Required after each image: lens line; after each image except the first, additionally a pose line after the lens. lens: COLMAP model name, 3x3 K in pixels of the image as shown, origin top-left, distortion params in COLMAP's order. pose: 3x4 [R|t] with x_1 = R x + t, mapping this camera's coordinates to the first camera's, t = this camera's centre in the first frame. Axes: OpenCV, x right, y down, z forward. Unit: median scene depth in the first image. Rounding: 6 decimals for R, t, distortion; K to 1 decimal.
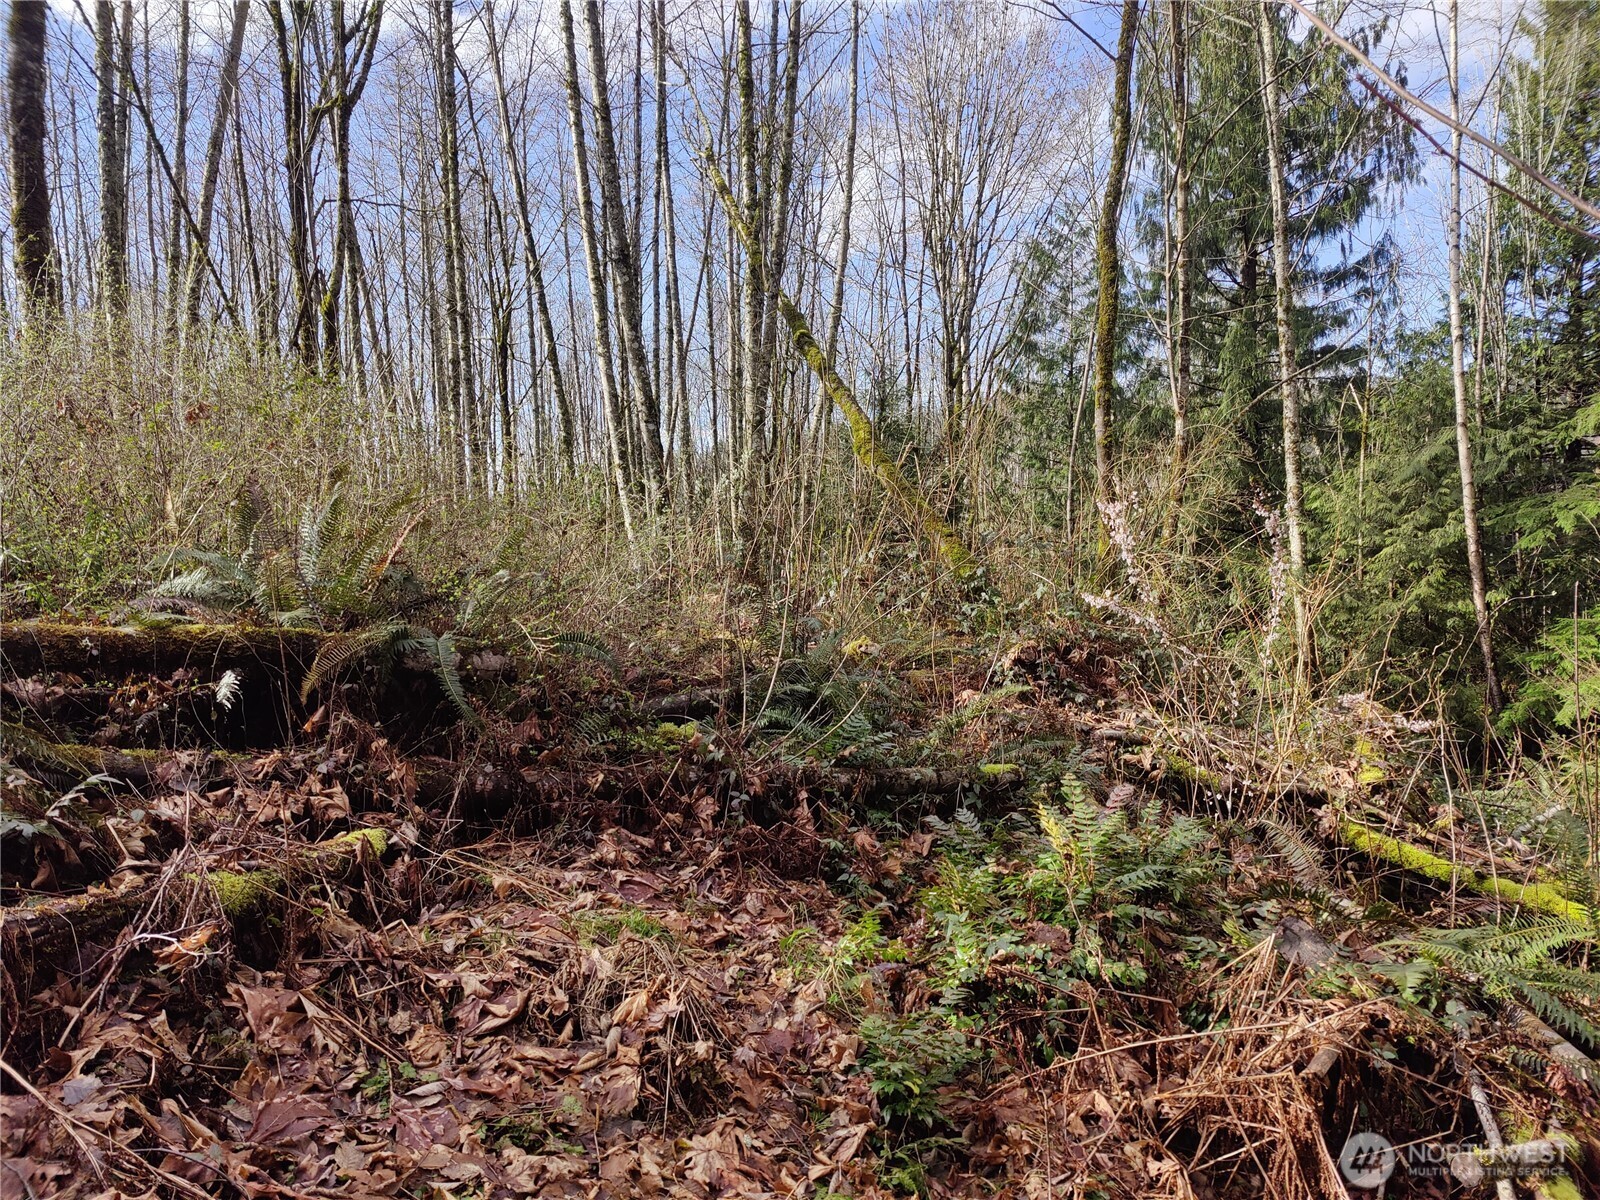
lens RADIAL K [[1088.6, 0, 800.0], [0, 1088.6, 600.0], [0, 0, 1]] dist [0.043755, -0.000072]
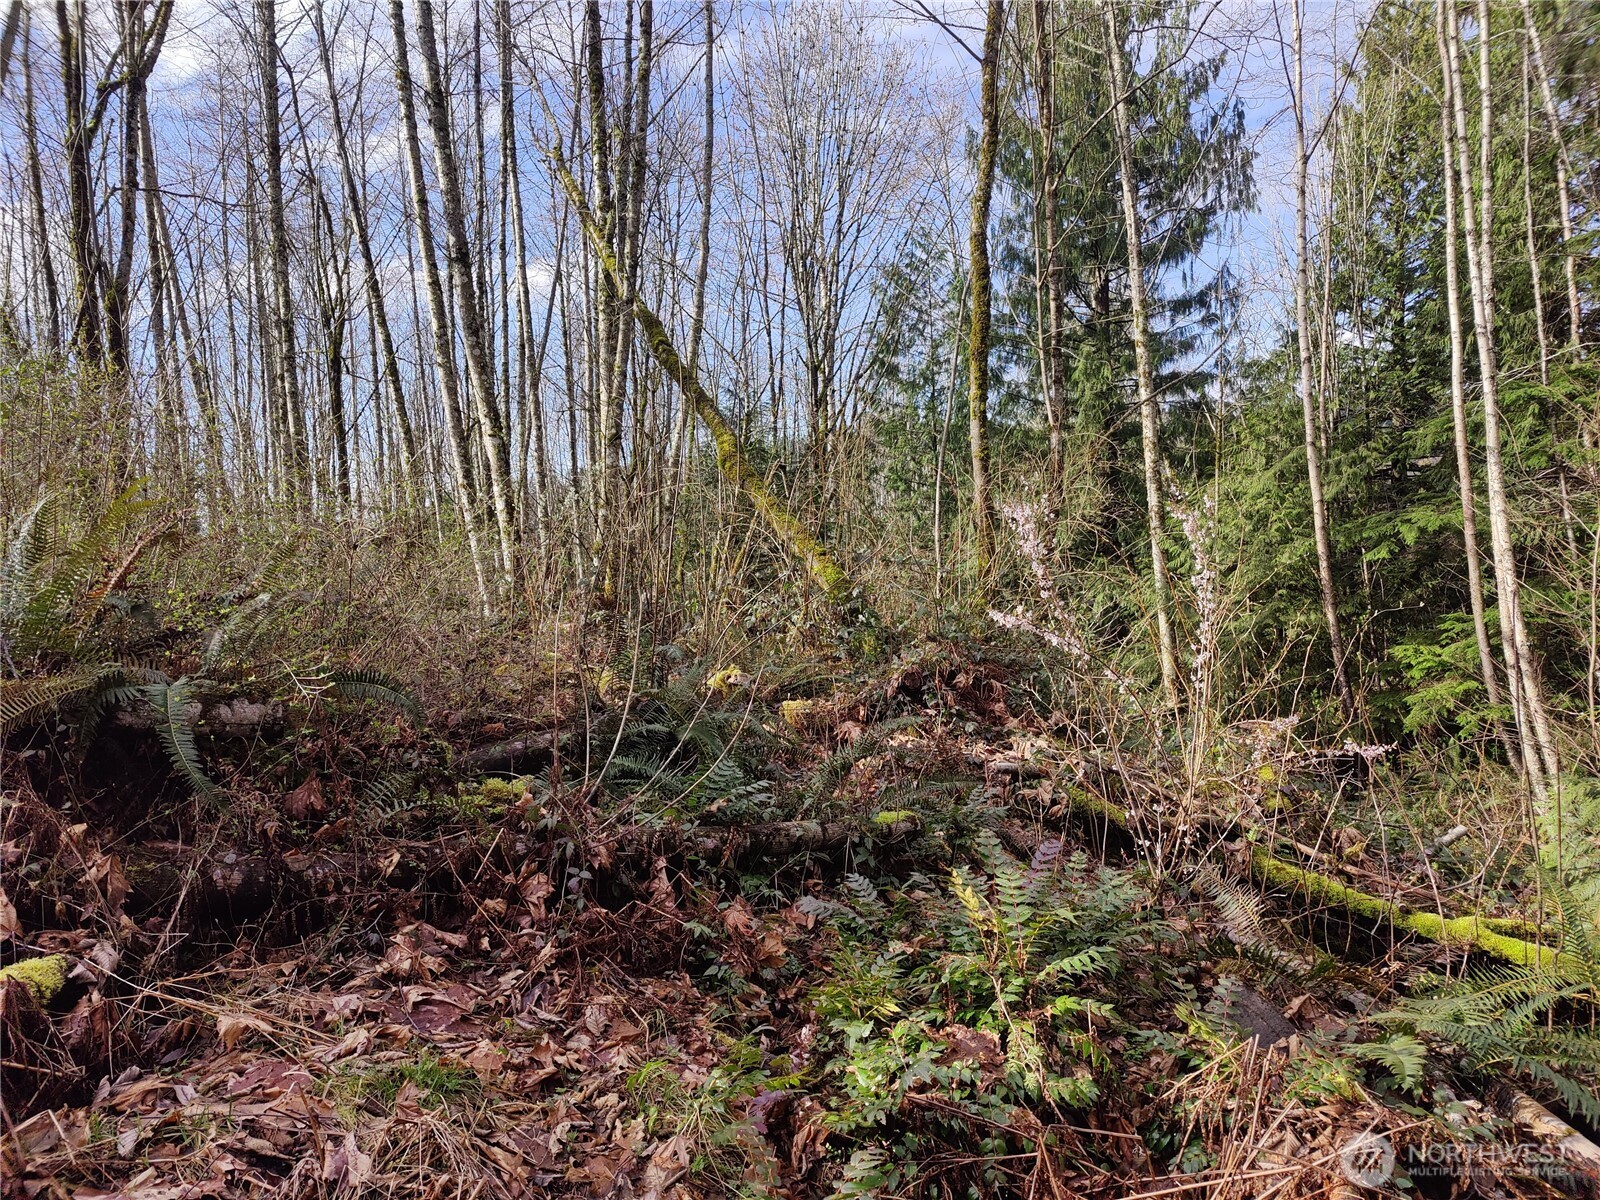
lens RADIAL K [[1088.6, 0, 800.0], [0, 1088.6, 600.0], [0, 0, 1]] dist [0.043755, -0.000072]
pose [[0.992450, -0.016958, 0.121468, 0.008645], [0.019935, 0.999529, -0.023335, 0.002596], [-0.121016, 0.025580, 0.992321, 0.150997]]
